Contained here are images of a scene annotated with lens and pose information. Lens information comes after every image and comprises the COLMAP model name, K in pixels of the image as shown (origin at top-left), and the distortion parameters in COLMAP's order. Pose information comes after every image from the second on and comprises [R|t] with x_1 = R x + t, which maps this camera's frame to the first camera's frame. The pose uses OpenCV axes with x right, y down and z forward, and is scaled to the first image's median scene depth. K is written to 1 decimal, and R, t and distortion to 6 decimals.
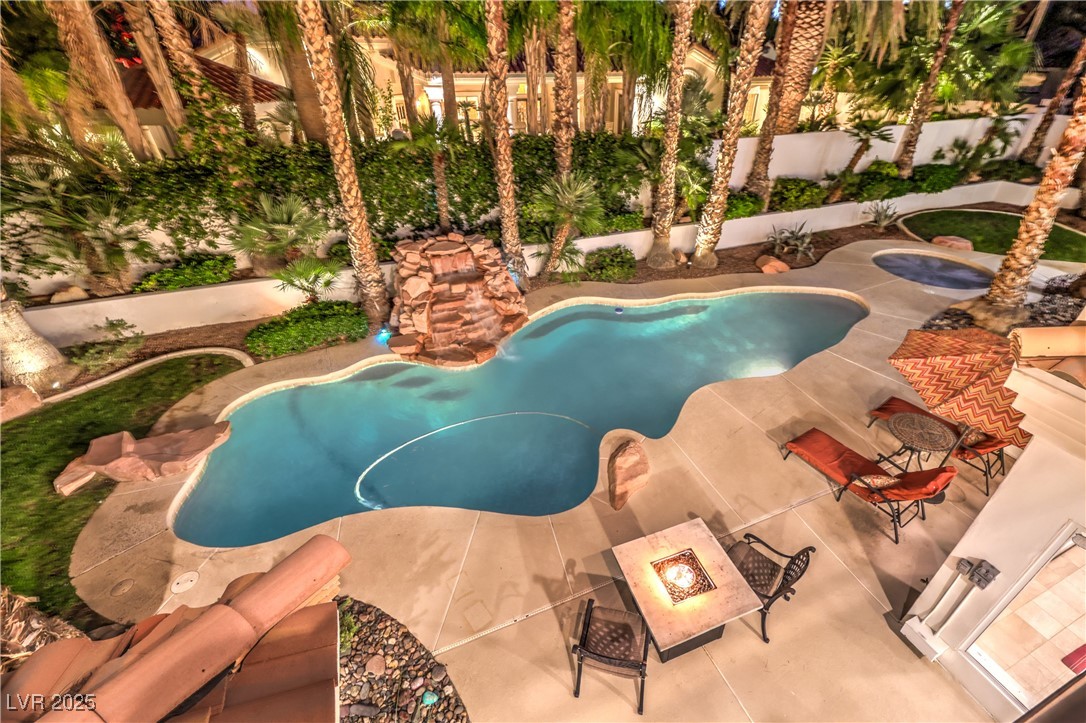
lens RADIAL K [[455.2, 0, 546.0], [0, 455.2, 365.2], [0, 0, 1]] dist [-0.001390, -0.000197]
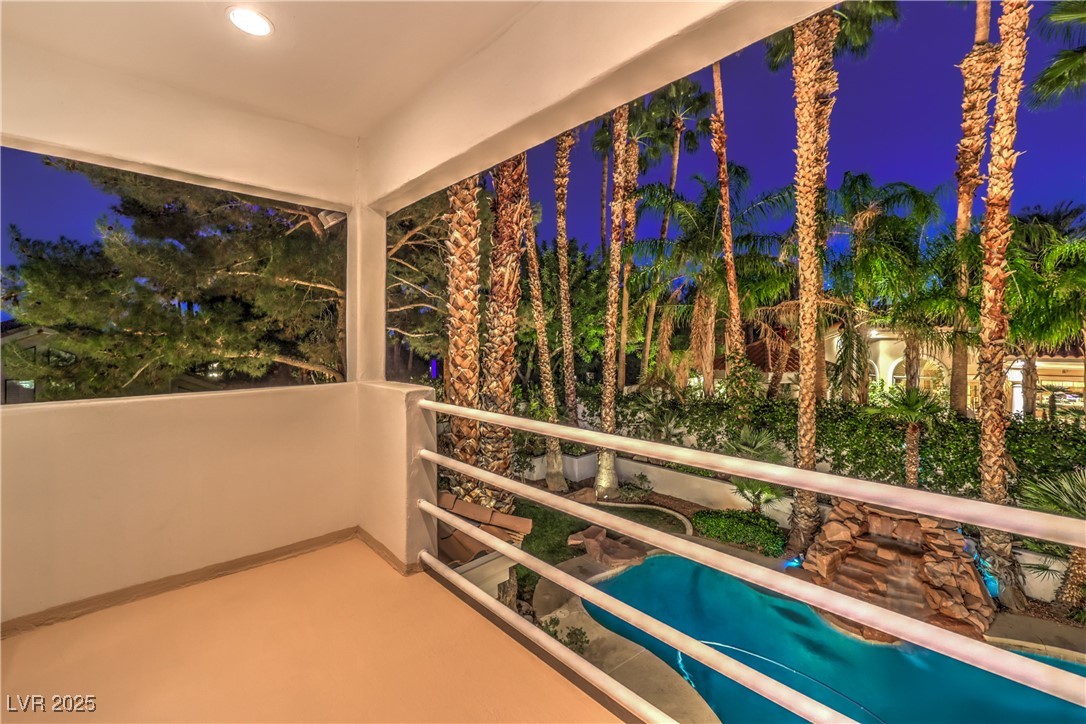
lens RADIAL K [[455.2, 0, 546.0], [0, 455.2, 365.7], [0, 0, 1]] dist [-0.001390, -0.000197]
pose [[0.353186, 0.042951, -0.934567, 0.418155], [-0.516845, 0.841626, -0.156644, 0.009549], [0.779827, 0.538351, 0.319449, -0.032083]]
